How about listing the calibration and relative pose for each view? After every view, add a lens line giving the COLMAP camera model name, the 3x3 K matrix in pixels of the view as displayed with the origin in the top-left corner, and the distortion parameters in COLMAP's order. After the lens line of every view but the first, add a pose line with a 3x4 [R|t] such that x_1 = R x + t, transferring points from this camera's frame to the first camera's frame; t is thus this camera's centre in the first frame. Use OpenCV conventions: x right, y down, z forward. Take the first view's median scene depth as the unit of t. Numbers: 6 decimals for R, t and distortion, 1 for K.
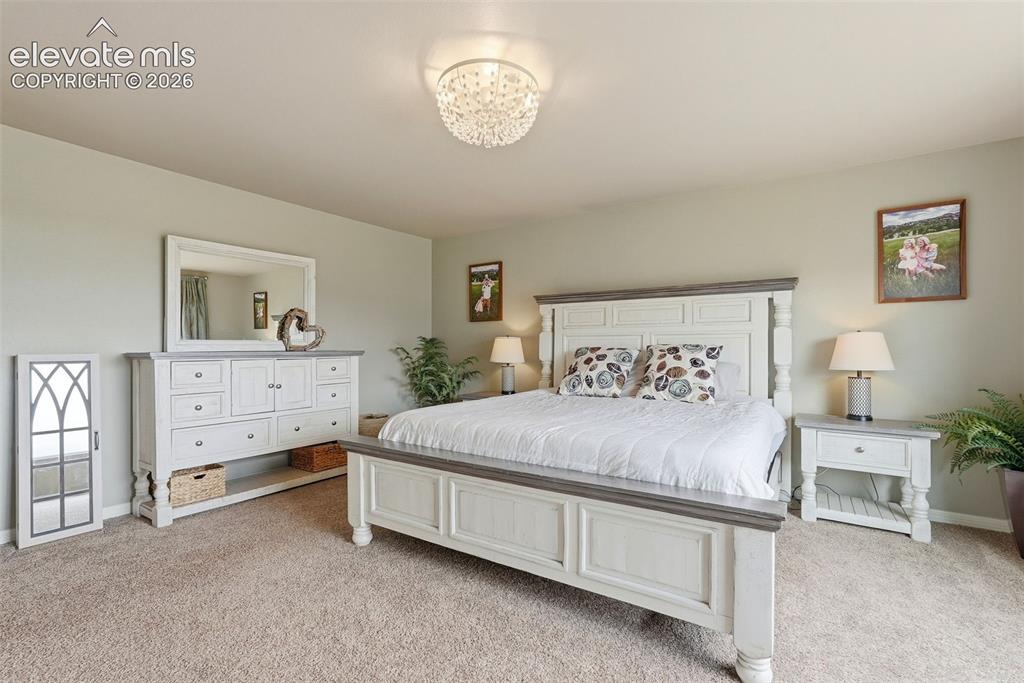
lens RADIAL K [[453.5, 0, 510.9], [0, 453.5, 344.3], [0, 0, 1]] dist [0.000446, 0.001459]
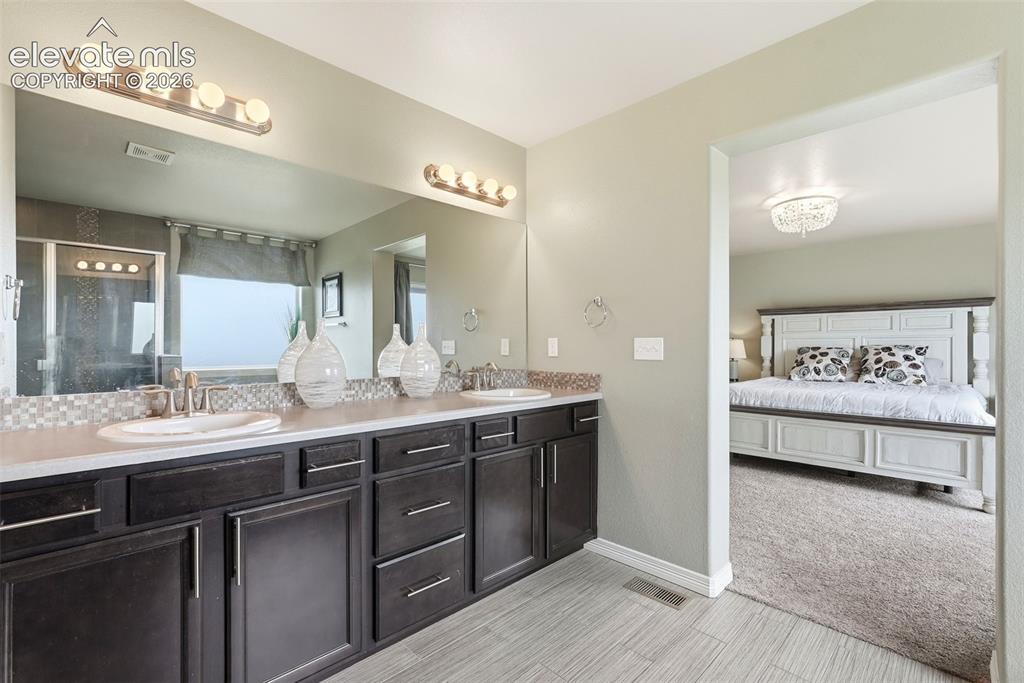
lens RADIAL K [[453.5, 0, 513.5], [0, 453.5, 346.4], [0, 0, 1]] dist [0.000446, 0.001459]
pose [[0.981737, 0.000689, -0.190241, -0.516387], [0.000456, 0.999982, 0.005973, -0.004622], [0.190242, -0.005950, 0.981719, -0.608728]]
